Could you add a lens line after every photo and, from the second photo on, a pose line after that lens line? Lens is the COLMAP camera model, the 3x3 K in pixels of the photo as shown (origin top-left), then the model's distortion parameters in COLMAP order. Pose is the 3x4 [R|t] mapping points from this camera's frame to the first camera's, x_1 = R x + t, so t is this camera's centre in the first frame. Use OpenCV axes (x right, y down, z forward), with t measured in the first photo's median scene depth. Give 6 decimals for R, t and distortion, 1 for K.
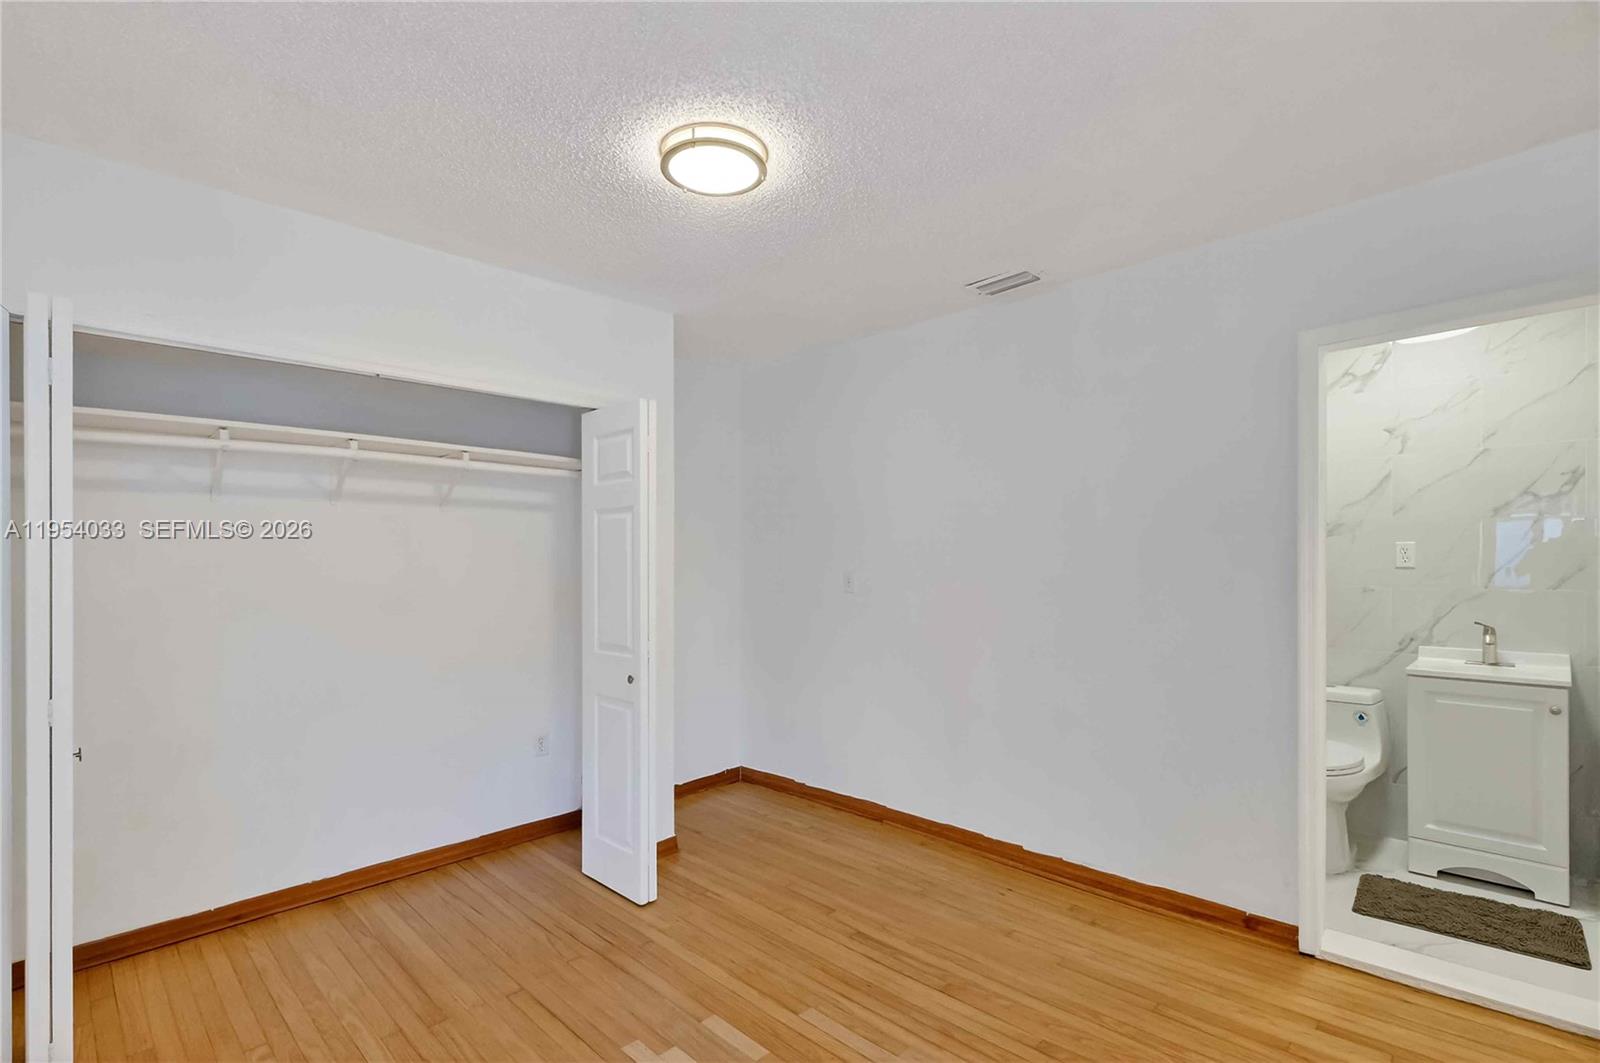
lens RADIAL K [[739.0, 0, 796.3], [0, 739.0, 559.2], [0, 0, 1]] dist [0.000976, 0.000183]
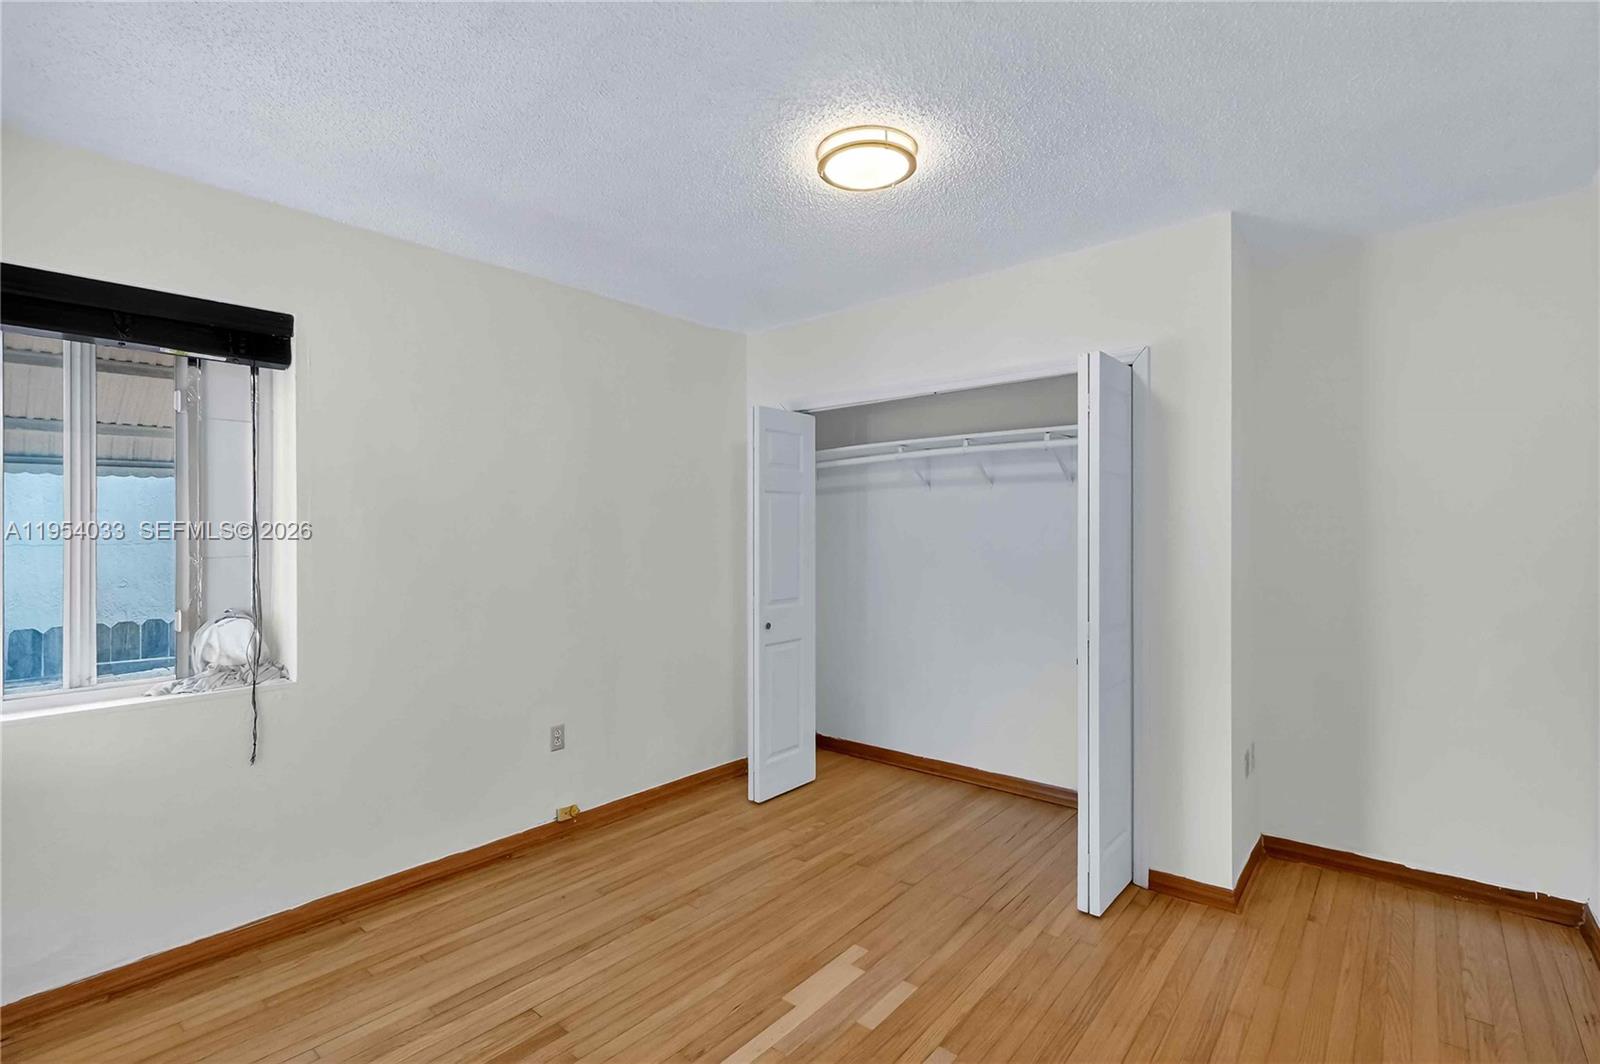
lens RADIAL K [[730.1, 0, 800.0], [0, 730.1, 532.0], [0, 0, 1]] dist [0.000820, 0.000325]
pose [[0.065773, -0.005244, -0.997821, 0.748390], [0.006988, 0.999964, -0.004795, 0.009237], [0.997810, -0.006657, 0.065807, 0.683977]]
